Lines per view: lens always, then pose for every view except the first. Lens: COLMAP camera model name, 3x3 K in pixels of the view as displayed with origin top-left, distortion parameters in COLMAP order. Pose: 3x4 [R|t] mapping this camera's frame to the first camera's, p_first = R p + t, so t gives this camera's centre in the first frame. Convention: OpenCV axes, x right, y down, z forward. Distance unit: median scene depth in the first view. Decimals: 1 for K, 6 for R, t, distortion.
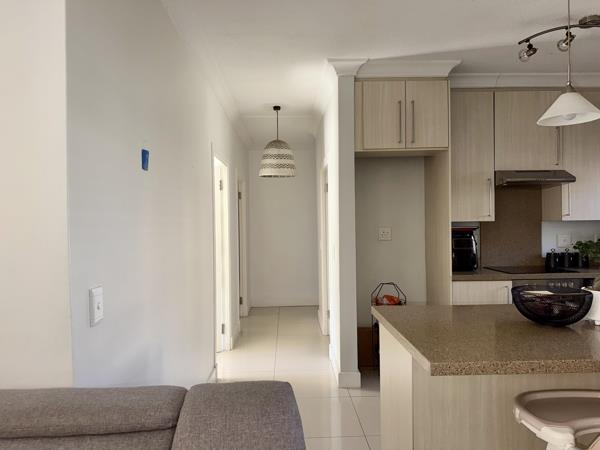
lens RADIAL K [[421.5, 0, 301.3], [0, 421.5, 228.4], [0, 0, 1]] dist [0.084090, -0.118387]
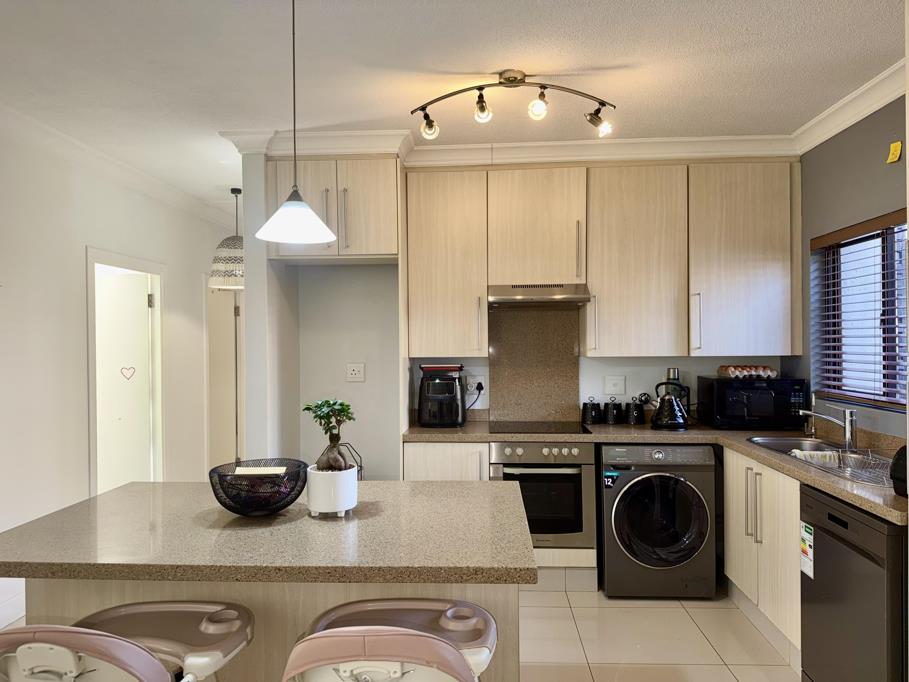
lens RADIAL K [[638.6, 0, 456.5], [0, 638.6, 346.1], [0, 0, 1]] dist [0.084090, -0.118387]
pose [[0.996200, 0.005610, -0.086917, 0.534566], [-0.005767, 0.999982, -0.001553, -0.035355], [0.086906, 0.002048, 0.996214, -0.048638]]
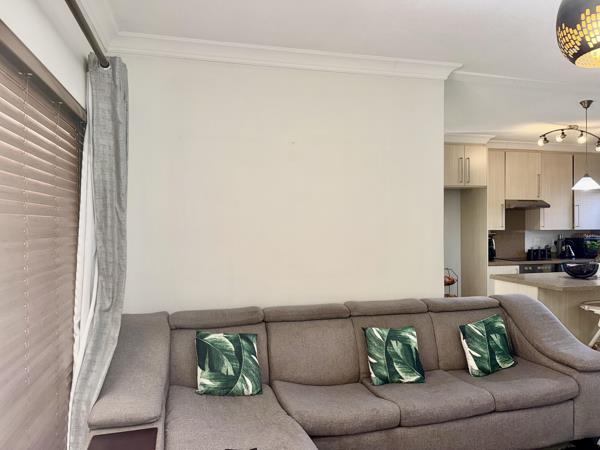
lens RADIAL K [[421.5, 0, 301.3], [0, 421.5, 228.4], [0, 0, 1]] dist [0.084090, -0.118387]
pose [[0.979348, 0.006317, 0.202084, -0.710186], [-0.005313, 0.999971, -0.005512, -0.011079], [-0.202113, 0.004325, 0.979353, -0.499678]]
